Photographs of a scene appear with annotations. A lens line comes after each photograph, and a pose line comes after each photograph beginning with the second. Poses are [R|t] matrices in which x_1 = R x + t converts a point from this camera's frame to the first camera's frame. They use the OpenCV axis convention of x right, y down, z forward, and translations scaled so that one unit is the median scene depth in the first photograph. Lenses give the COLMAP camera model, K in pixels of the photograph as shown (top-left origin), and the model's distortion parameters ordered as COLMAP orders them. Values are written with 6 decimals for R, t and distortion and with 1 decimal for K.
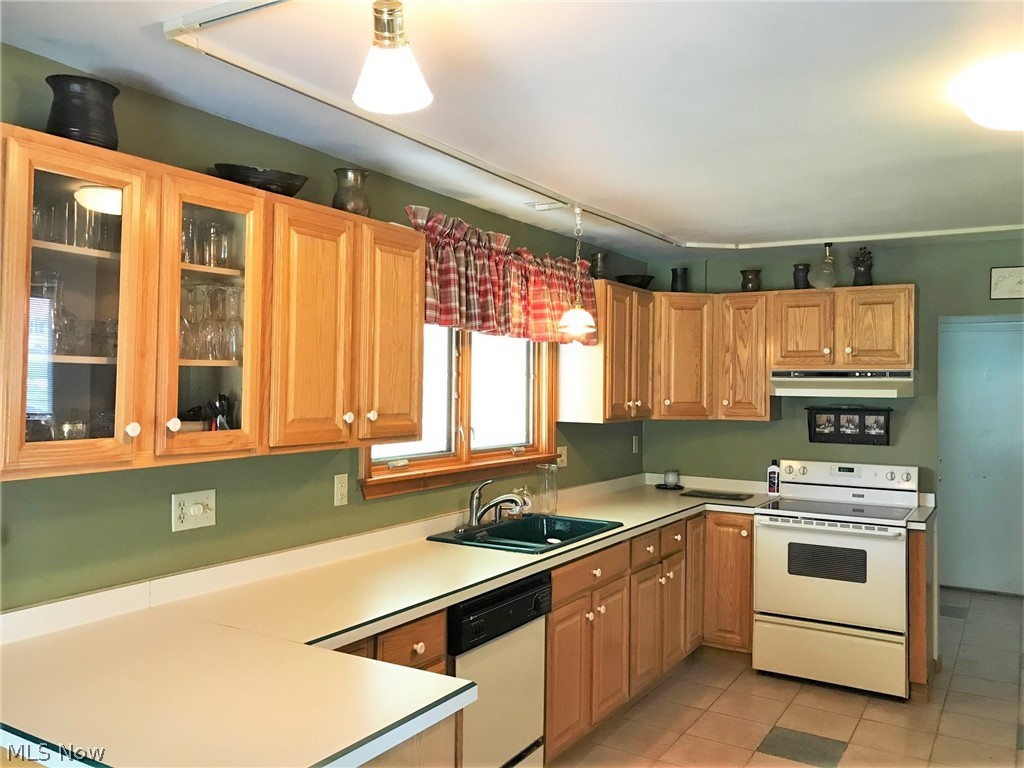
lens RADIAL K [[844.6, 0, 511.5], [0, 844.6, 381.5], [0, 0, 1]] dist [0.014491, -0.005695]
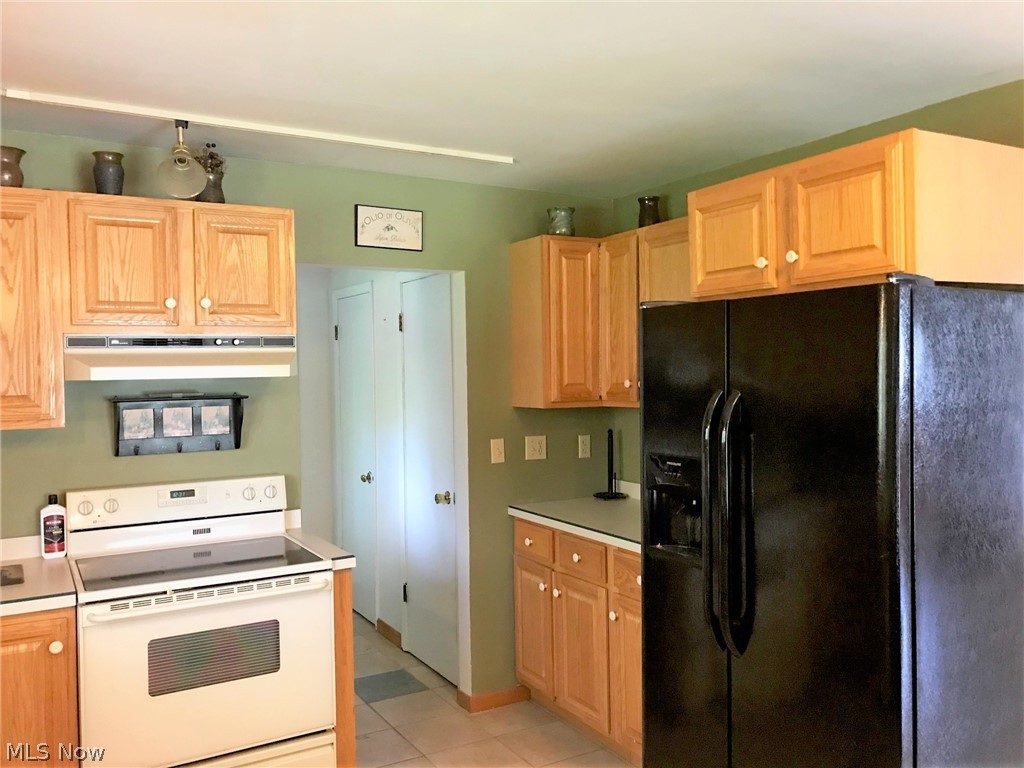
lens RADIAL K [[844.6, 0, 513.4], [0, 844.6, 377.2], [0, 0, 1]] dist [0.014491, -0.005695]
pose [[0.475777, -0.028486, 0.879104, -0.042859], [0.018415, 0.999579, 0.022423, 0.007514], [-0.879373, 0.005520, 0.476101, 0.496319]]
